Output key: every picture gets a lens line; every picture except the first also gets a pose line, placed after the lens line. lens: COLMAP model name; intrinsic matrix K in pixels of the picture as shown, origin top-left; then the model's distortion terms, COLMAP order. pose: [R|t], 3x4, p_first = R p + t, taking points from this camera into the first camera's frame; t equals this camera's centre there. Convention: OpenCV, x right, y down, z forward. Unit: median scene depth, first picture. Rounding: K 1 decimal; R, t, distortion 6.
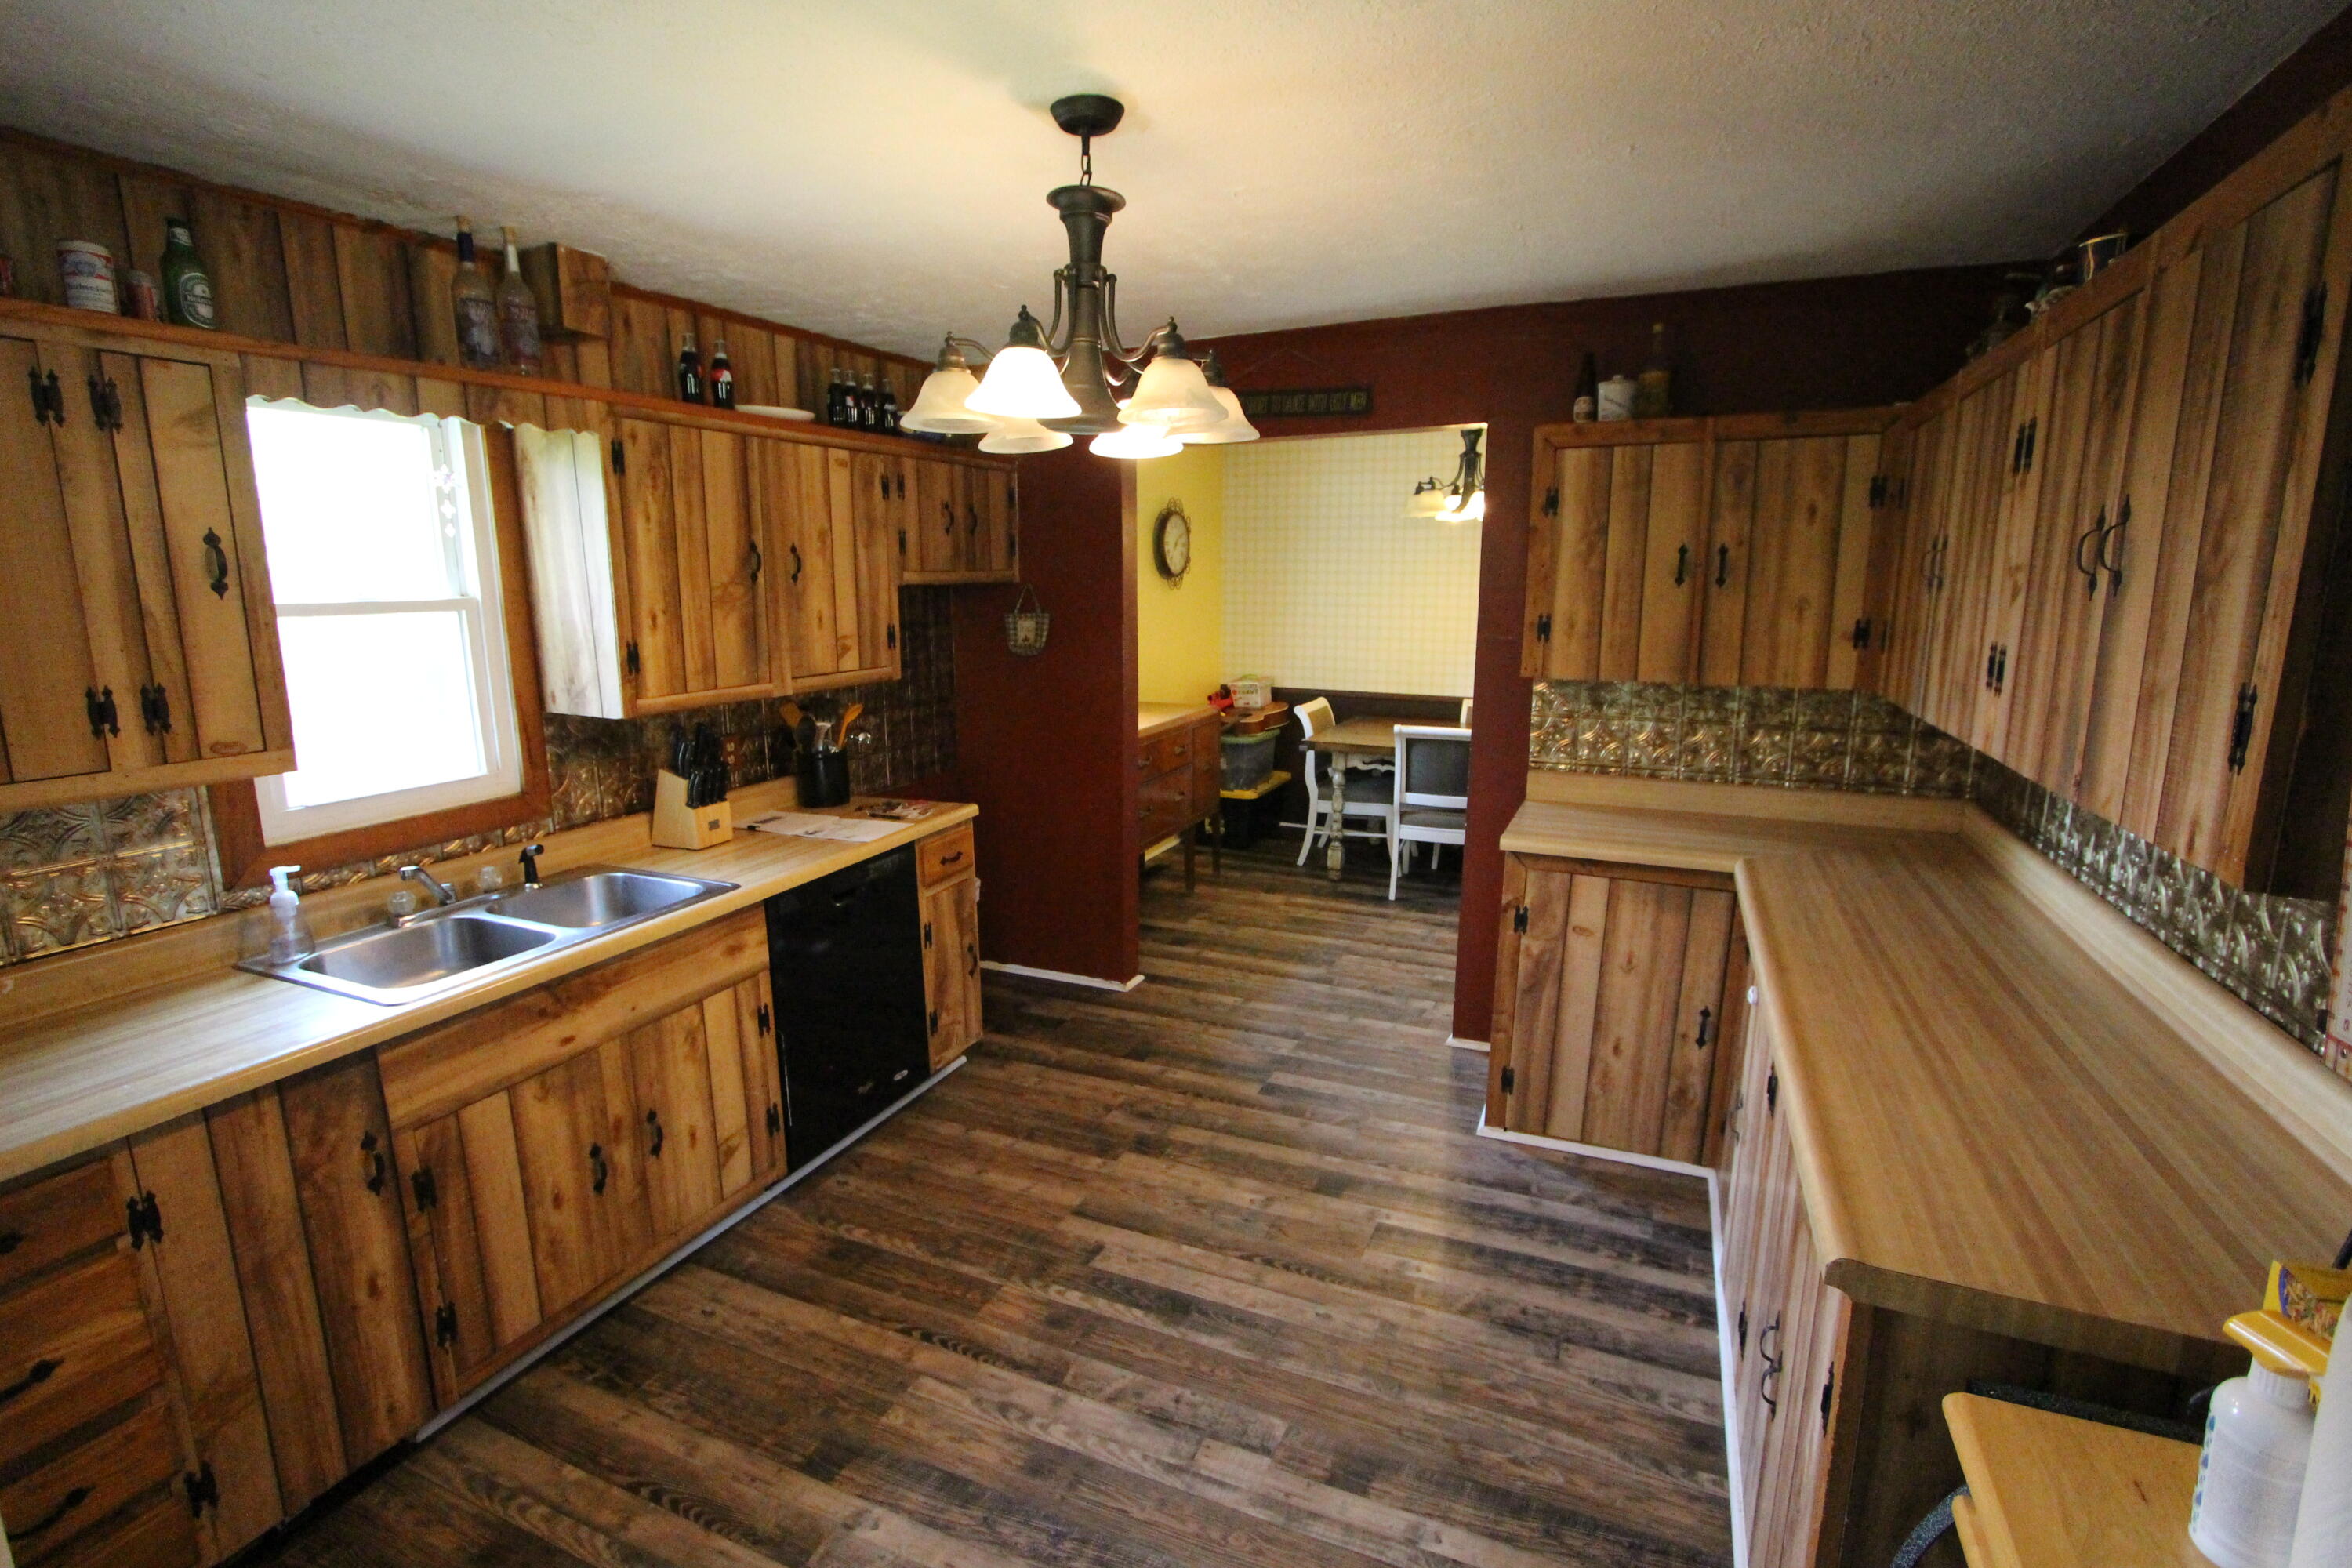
lens RADIAL K [[1087.1, 0, 1169.9], [0, 1087.1, 783.0], [0, 0, 1]] dist [-0.013469, 0.000636]
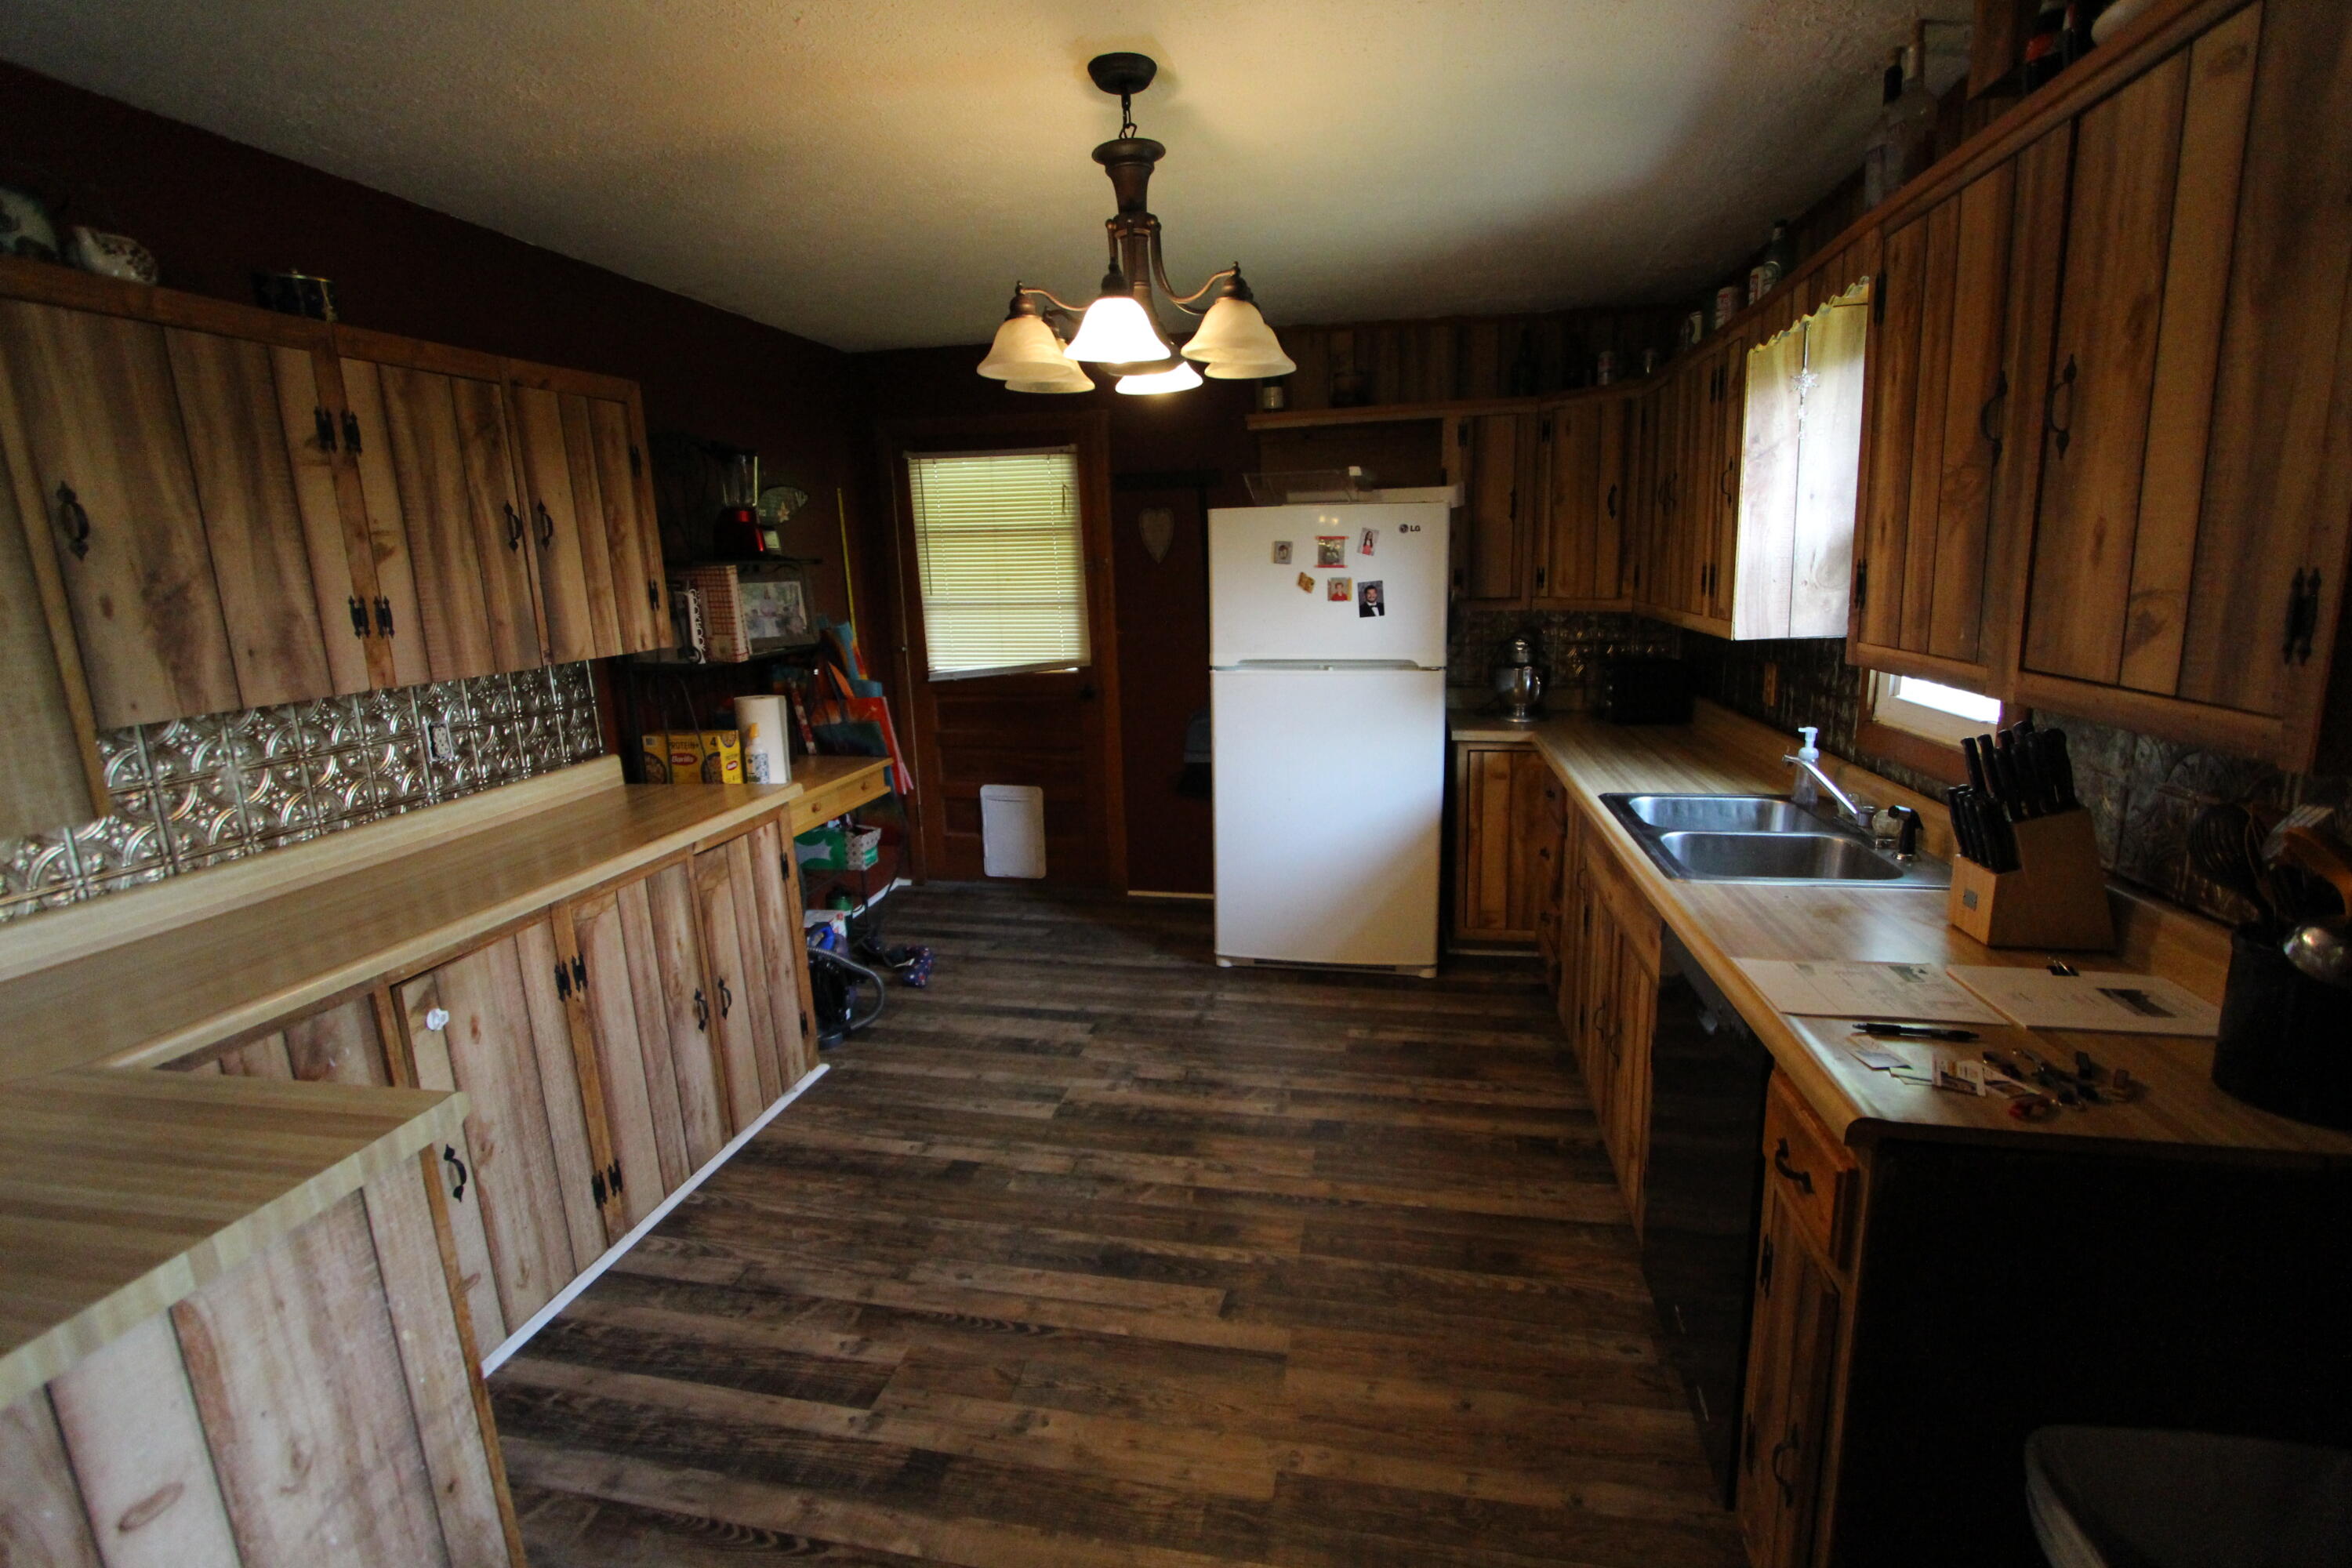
lens RADIAL K [[1087.1, 0, 1169.9], [0, 1087.1, 783.0], [0, 0, 1]] dist [-0.013469, 0.000636]
pose [[-0.974597, 0.084637, -0.207357, 0.124756], [-0.000154, 0.925593, 0.378521, -0.288337], [0.223965, 0.368937, -0.902067, 1.740686]]
